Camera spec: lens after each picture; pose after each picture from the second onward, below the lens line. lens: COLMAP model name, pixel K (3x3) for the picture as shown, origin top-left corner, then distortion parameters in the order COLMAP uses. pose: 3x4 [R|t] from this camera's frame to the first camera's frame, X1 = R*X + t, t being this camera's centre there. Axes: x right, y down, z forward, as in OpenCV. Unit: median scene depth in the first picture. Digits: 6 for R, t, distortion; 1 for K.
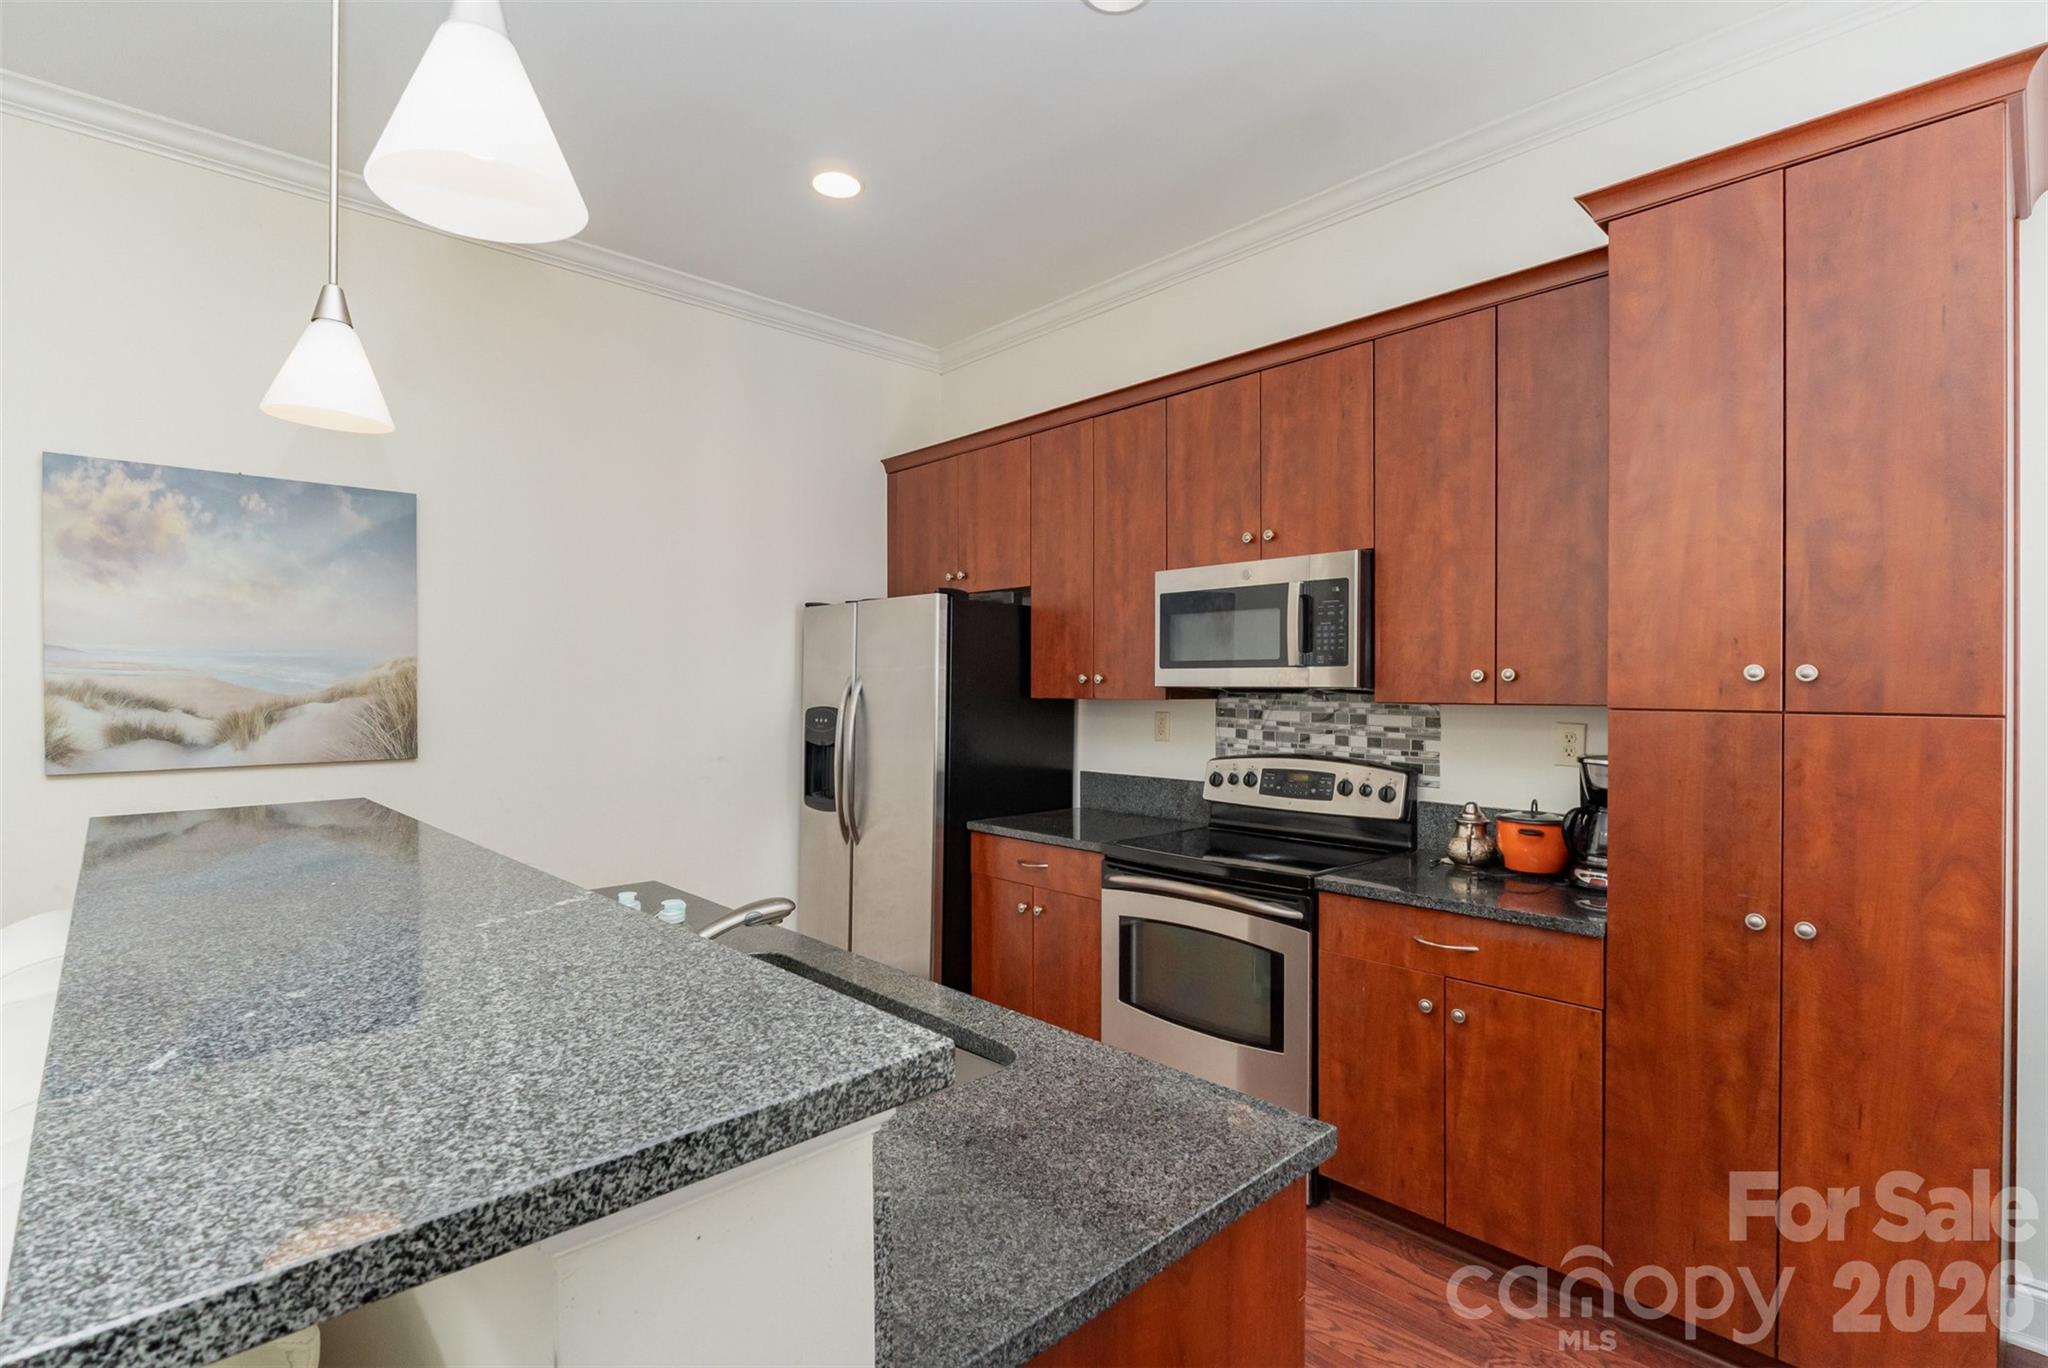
lens RADIAL K [[963.2, 0, 1024.0], [0, 963.2, 684.0], [0, 0, 1]] dist [-0.000454, -0.000047]
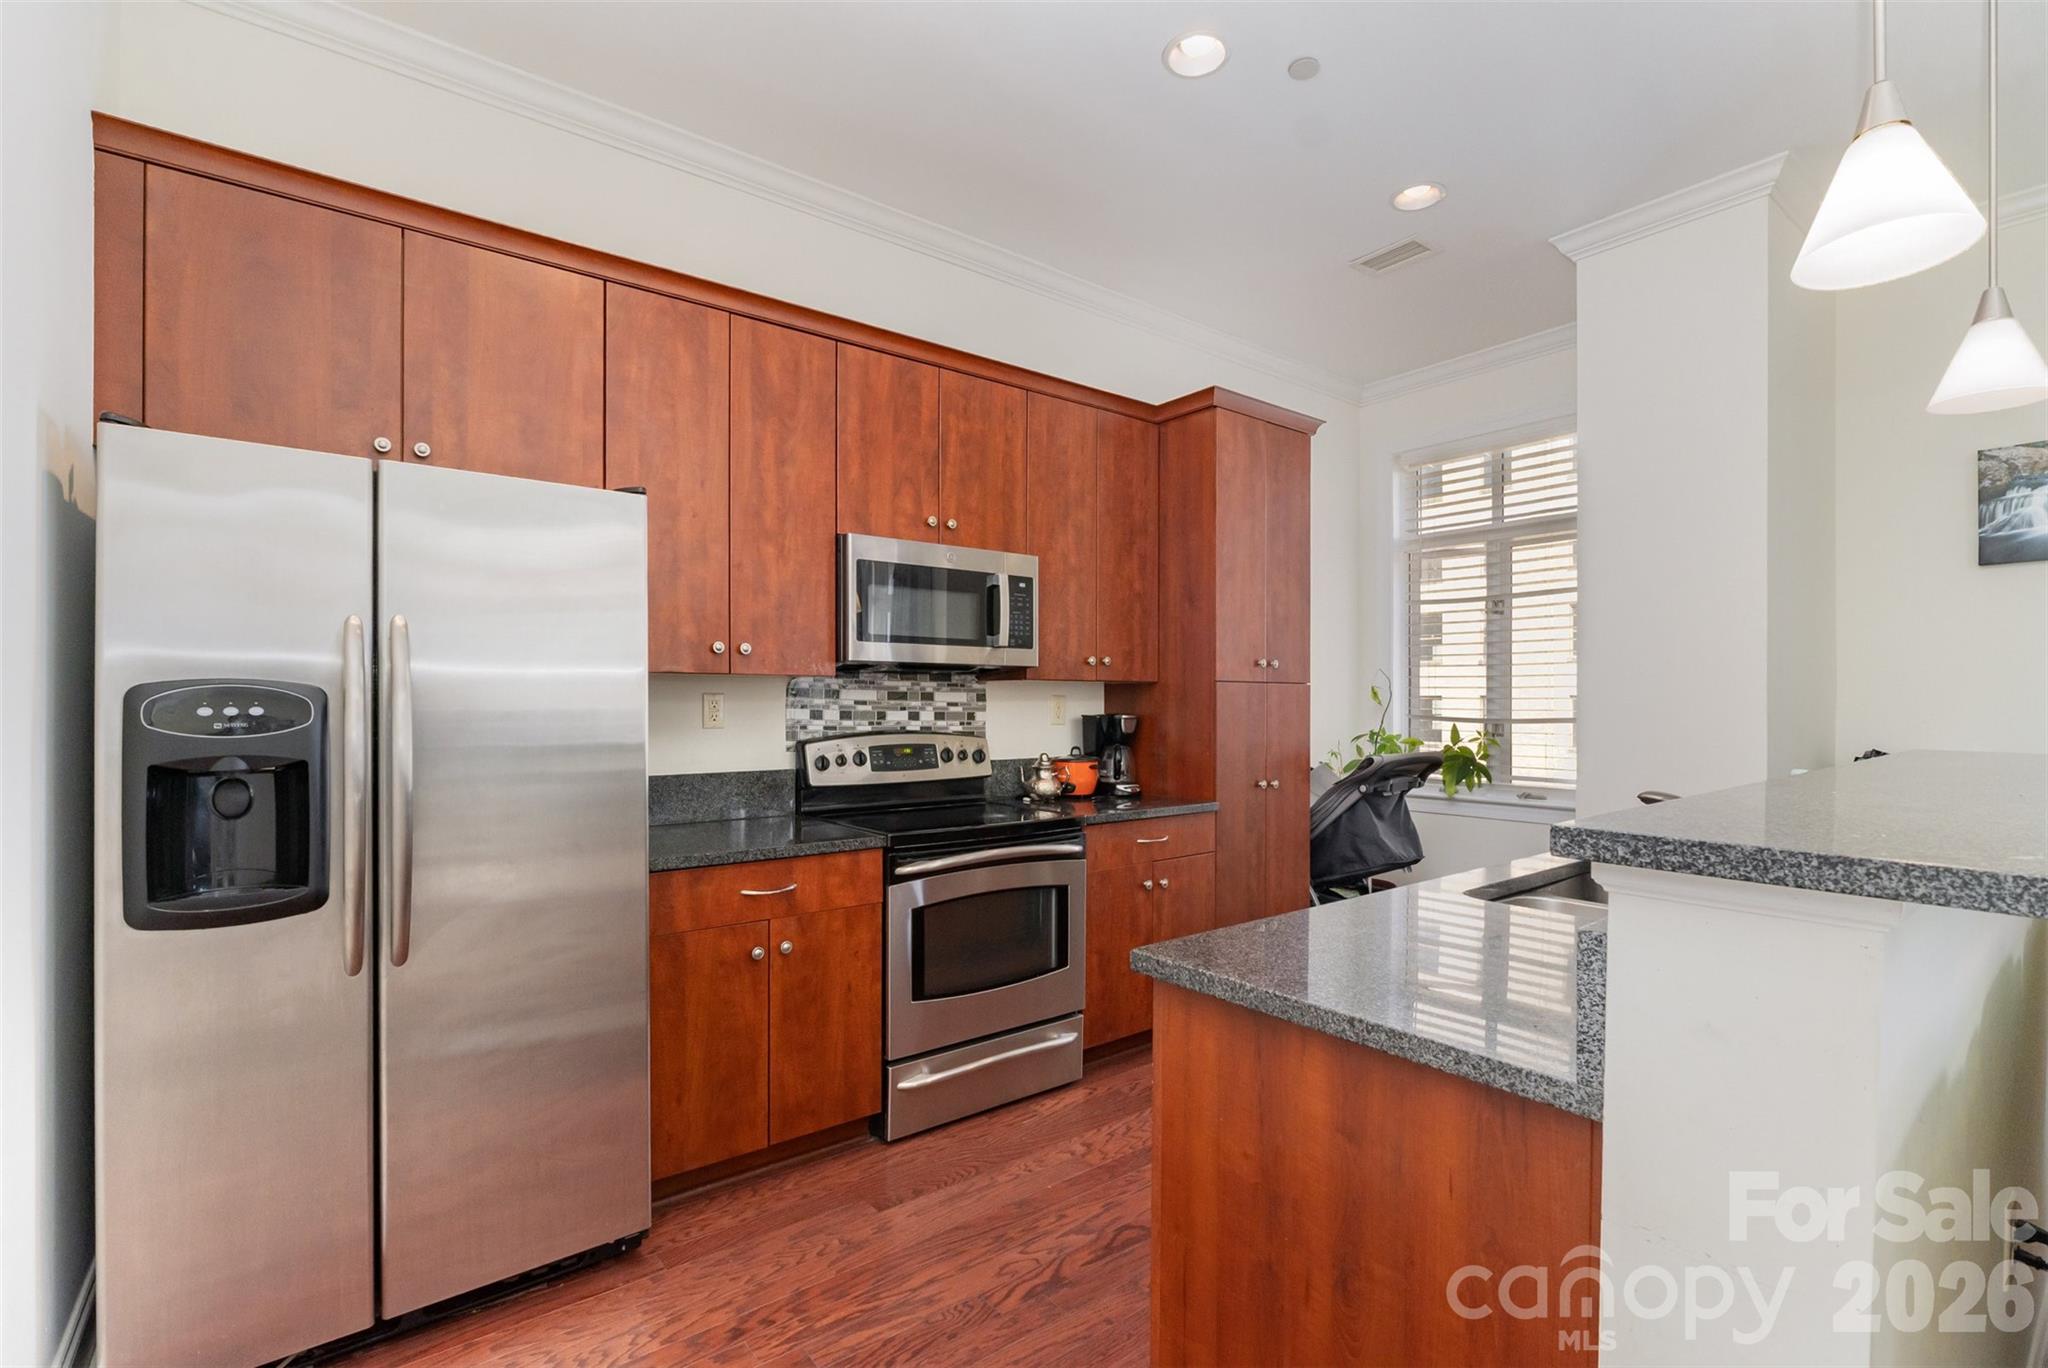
lens RADIAL K [[932.5, 0, 1020.9], [0, 932.5, 698.6], [0, 0, 1]] dist [-0.002613, -0.000494]
pose [[0.088975, 0.001598, 0.996033, -0.782018], [-0.002477, 0.999996, -0.001383, 0.042403], [-0.996031, -0.002344, 0.088979, 0.830439]]
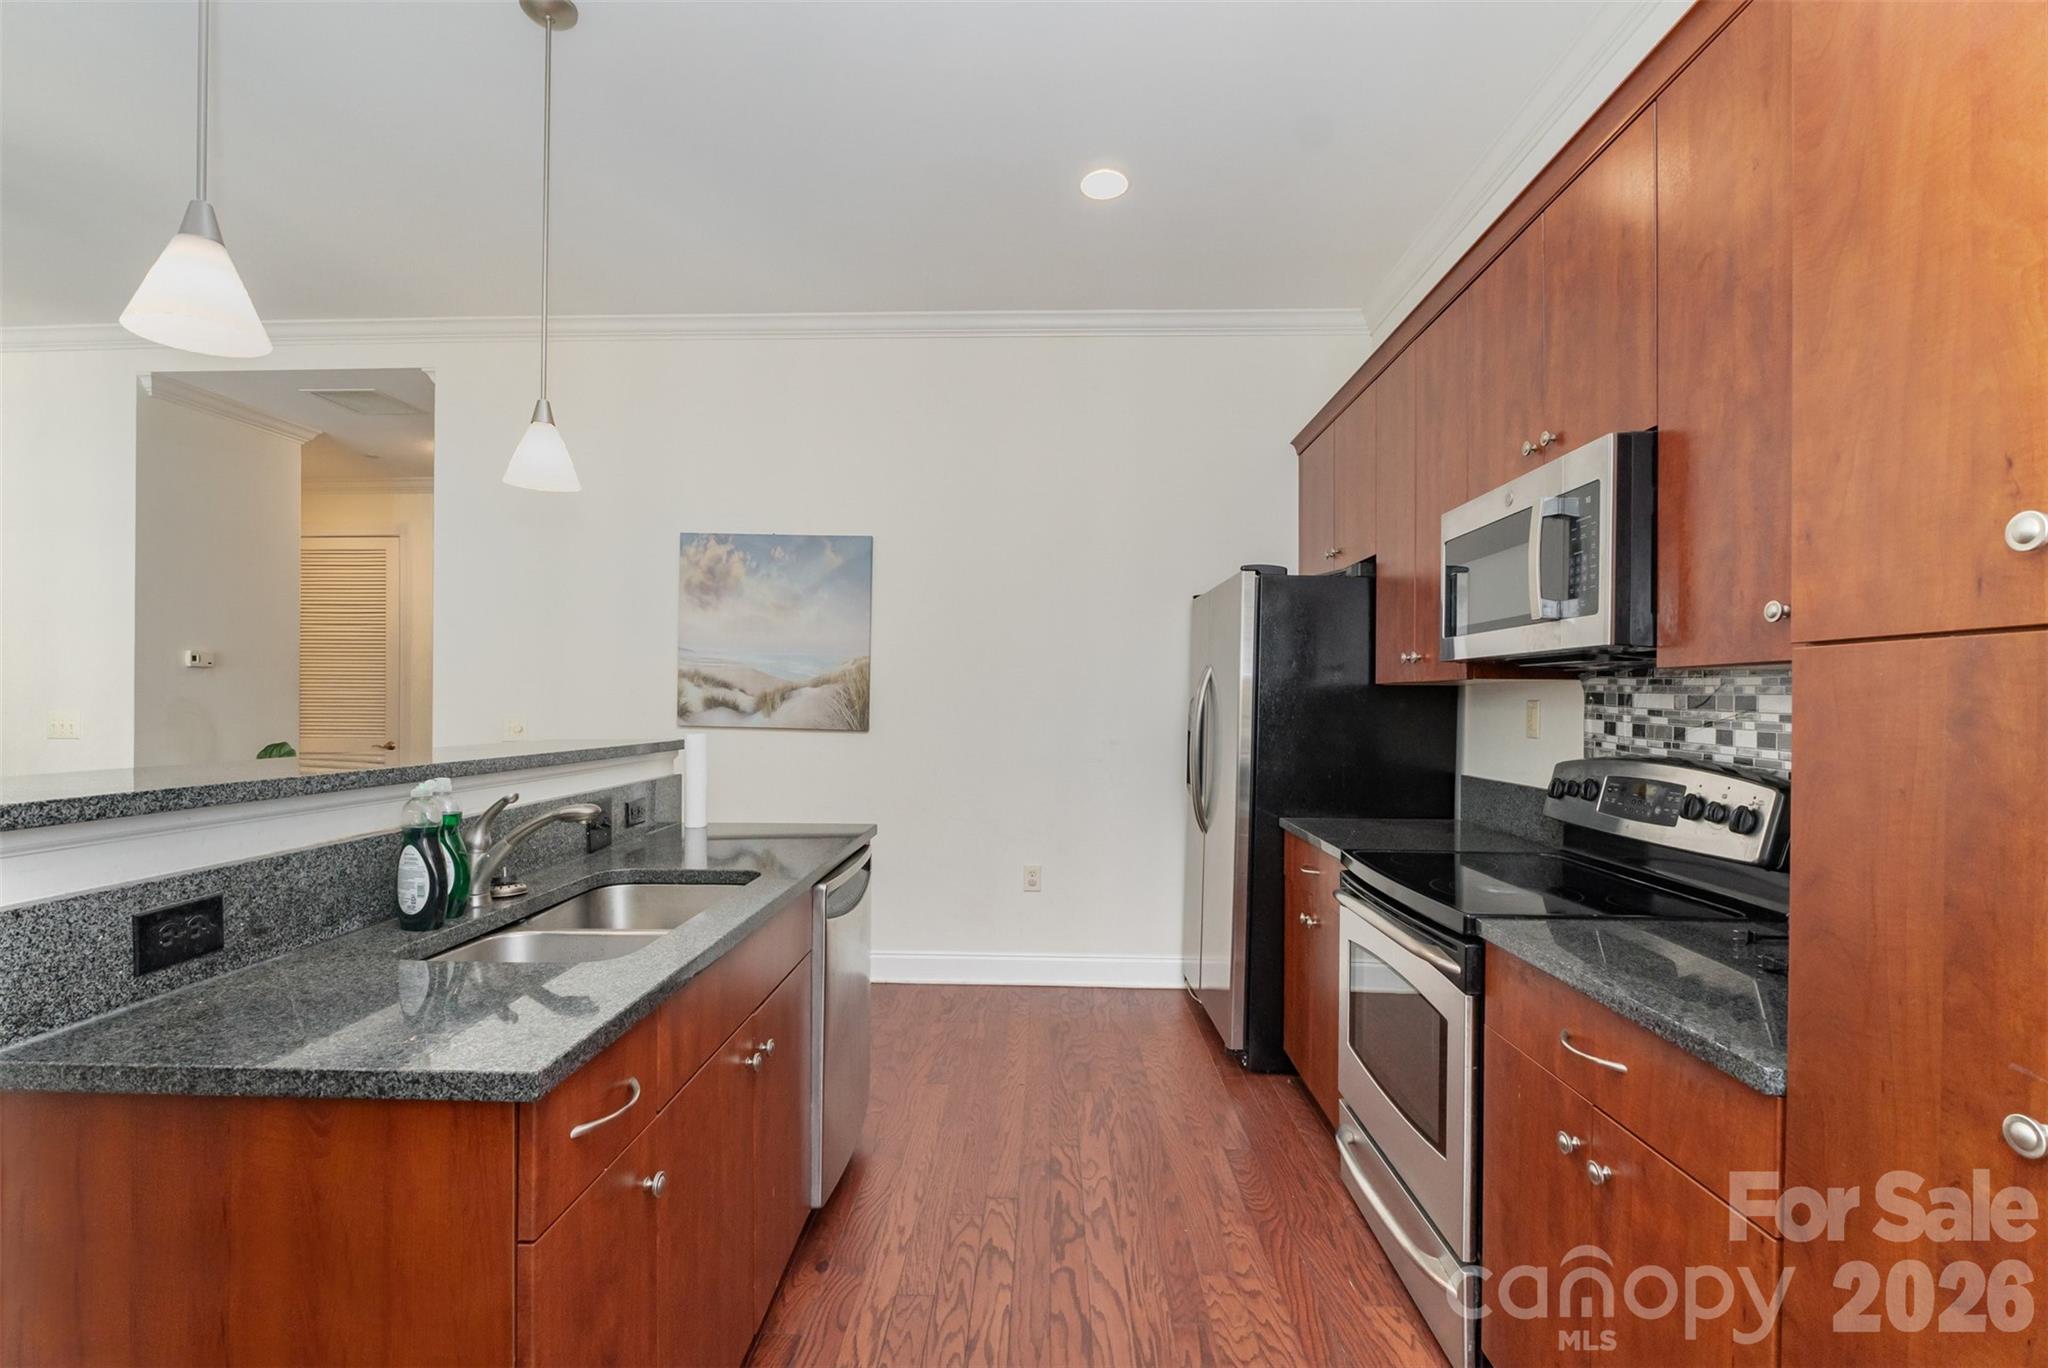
lens RADIAL K [[907.6, 0, 1028.4], [0, 907.6, 694.1], [0, 0, 1]] dist [0.000849, 0.000039]
pose [[0.712154, -0.000350, -0.702023, 0.451582], [-0.006393, 0.999955, -0.006983, 0.039618], [0.701994, 0.009461, 0.712120, 0.262014]]
